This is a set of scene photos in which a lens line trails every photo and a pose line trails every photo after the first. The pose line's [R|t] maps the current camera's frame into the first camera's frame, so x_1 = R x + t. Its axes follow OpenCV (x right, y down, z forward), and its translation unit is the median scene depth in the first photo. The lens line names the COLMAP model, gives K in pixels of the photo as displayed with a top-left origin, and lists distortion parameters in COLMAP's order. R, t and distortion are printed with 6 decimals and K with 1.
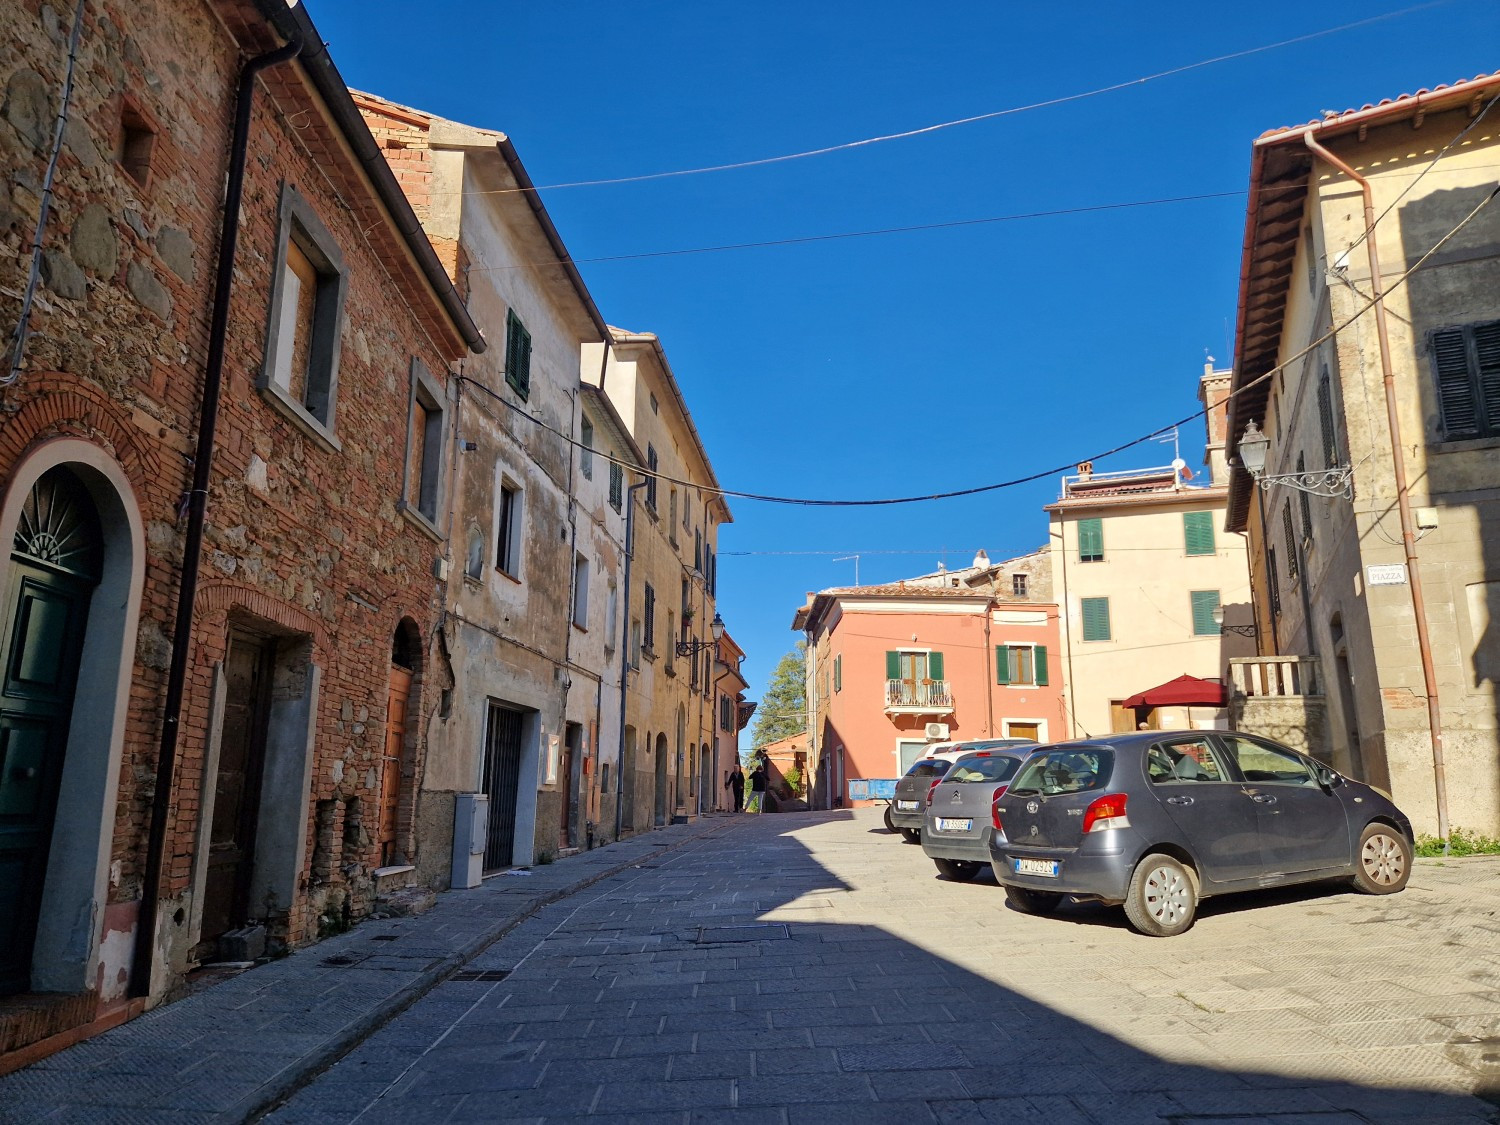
lens RADIAL K [[989.9, 0, 750.0], [0, 989.9, 562.5], [0, 0, 1]] dist [0.067249, -0.000379]
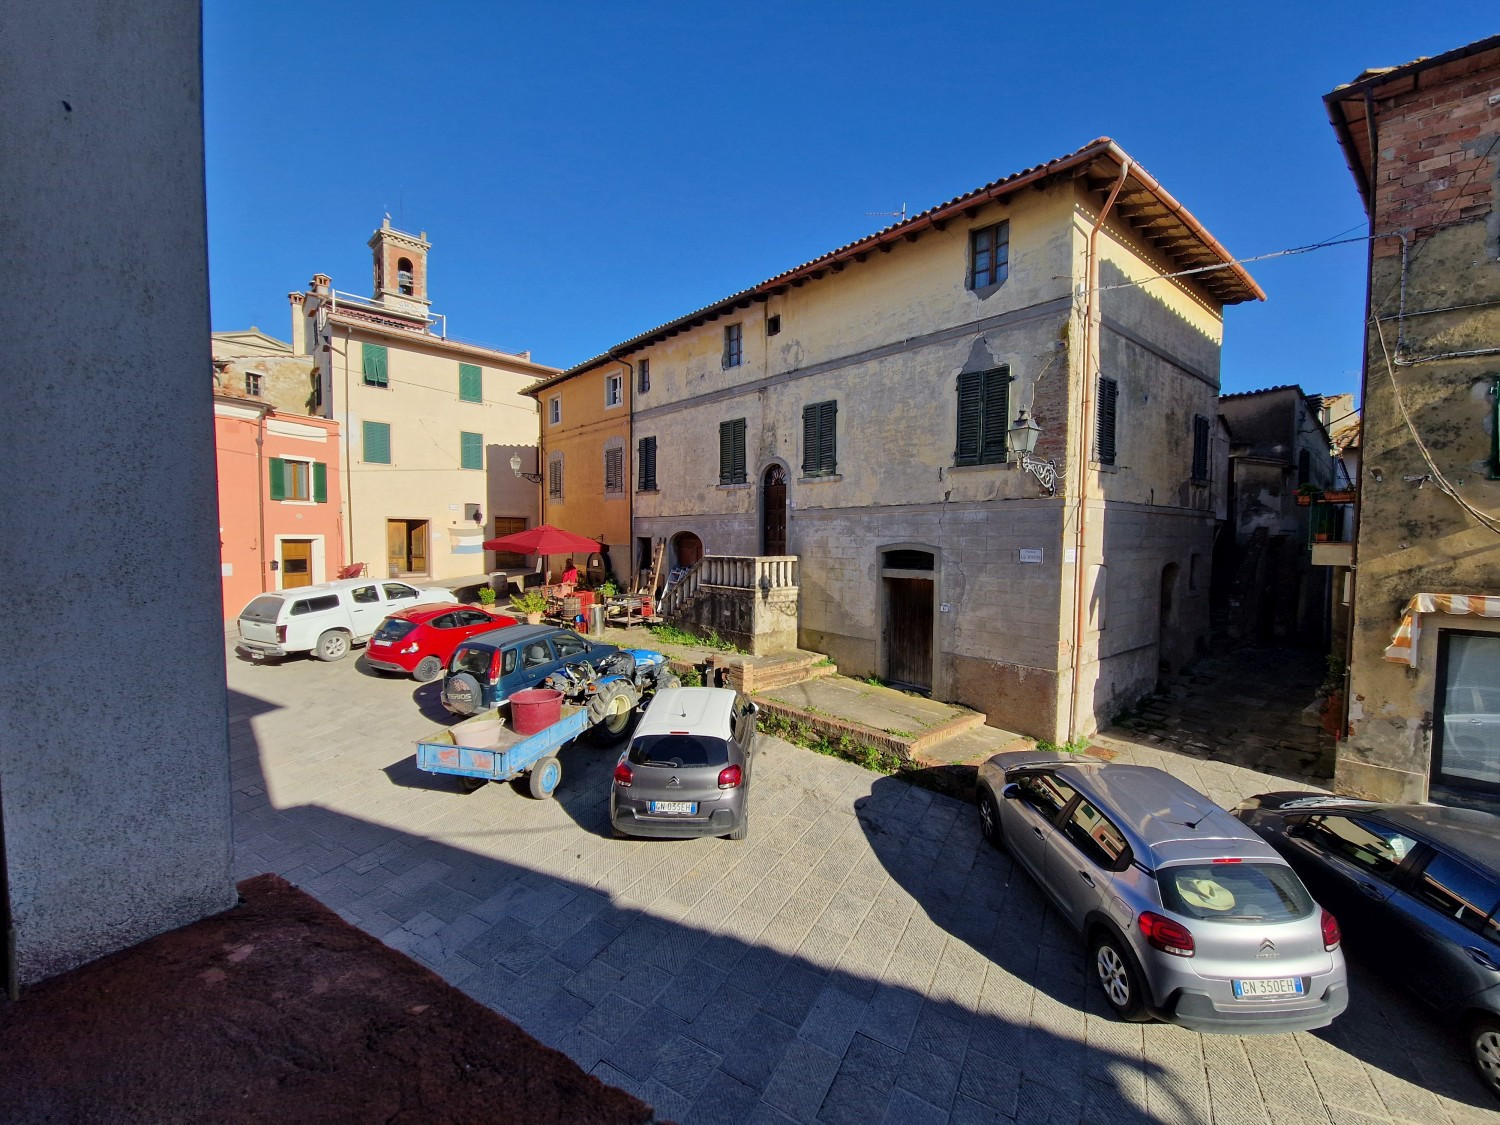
lens RADIAL K [[607.4, 0, 755.9], [0, 607.4, 564.2], [0, 0, 1]] dist [0.014254, -0.008770]
pose [[0.408138, -0.054429, 0.911296, -0.091695], [-0.211347, 0.965469, 0.152320, -0.002958], [-0.888119, -0.254768, 0.382541, 0.352179]]
